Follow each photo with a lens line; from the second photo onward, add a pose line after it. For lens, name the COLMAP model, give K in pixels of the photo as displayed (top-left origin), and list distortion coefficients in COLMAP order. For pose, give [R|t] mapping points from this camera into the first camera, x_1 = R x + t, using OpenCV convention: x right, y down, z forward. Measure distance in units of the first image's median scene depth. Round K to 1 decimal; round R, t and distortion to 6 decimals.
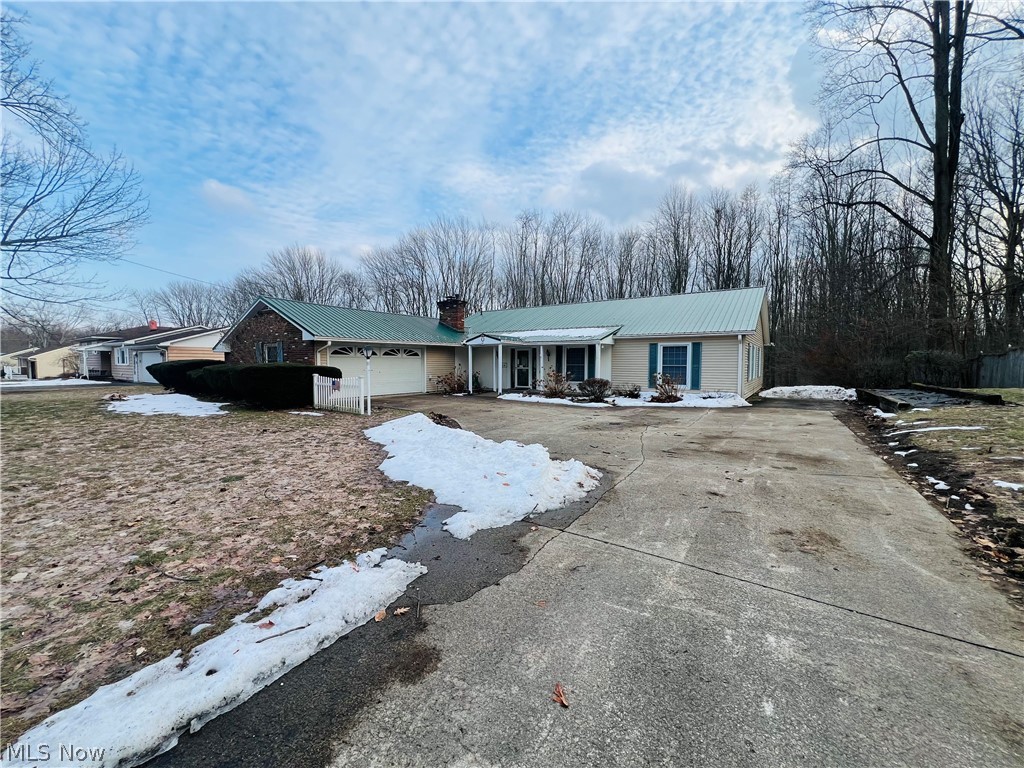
lens RADIAL K [[405.9, 0, 501.3], [0, 405.9, 367.0], [0, 0, 1]] dist [-0.009586, 0.001022]
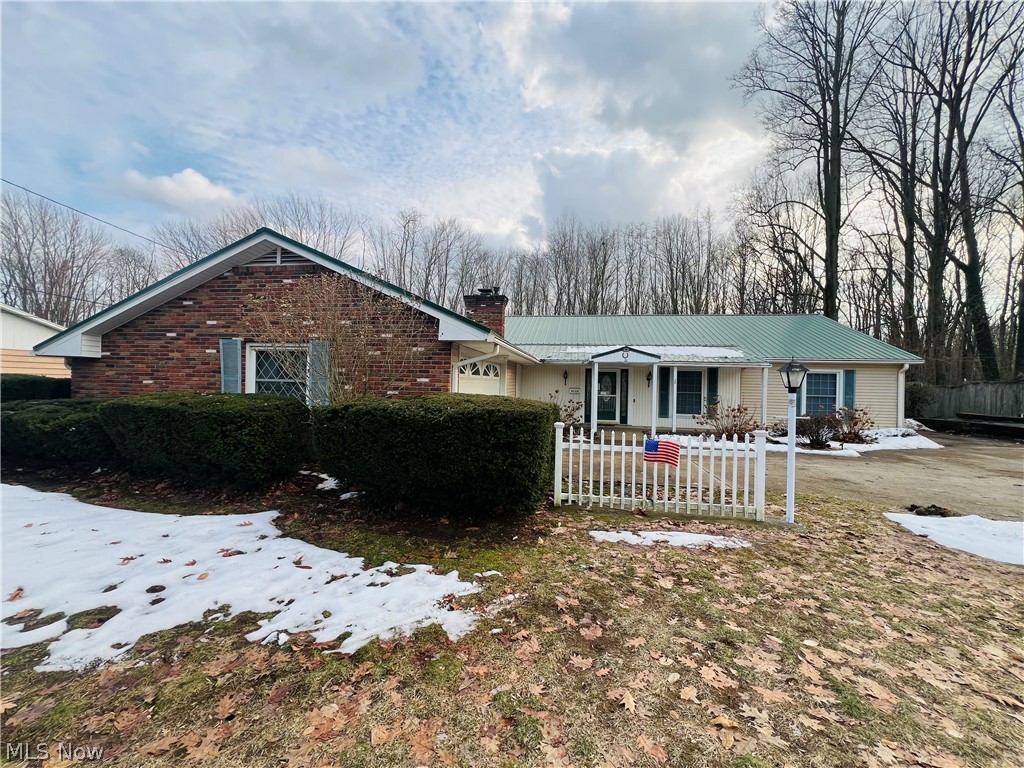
lens RADIAL K [[405.9, 0, 477.6], [0, 405.9, 370.8], [0, 0, 1]] dist [-0.009586, 0.001022]
pose [[0.902396, 0.028142, 0.429989, -0.871340], [-0.014940, 0.999309, -0.034048, -0.024446], [-0.430650, 0.024301, 0.902192, 0.795241]]
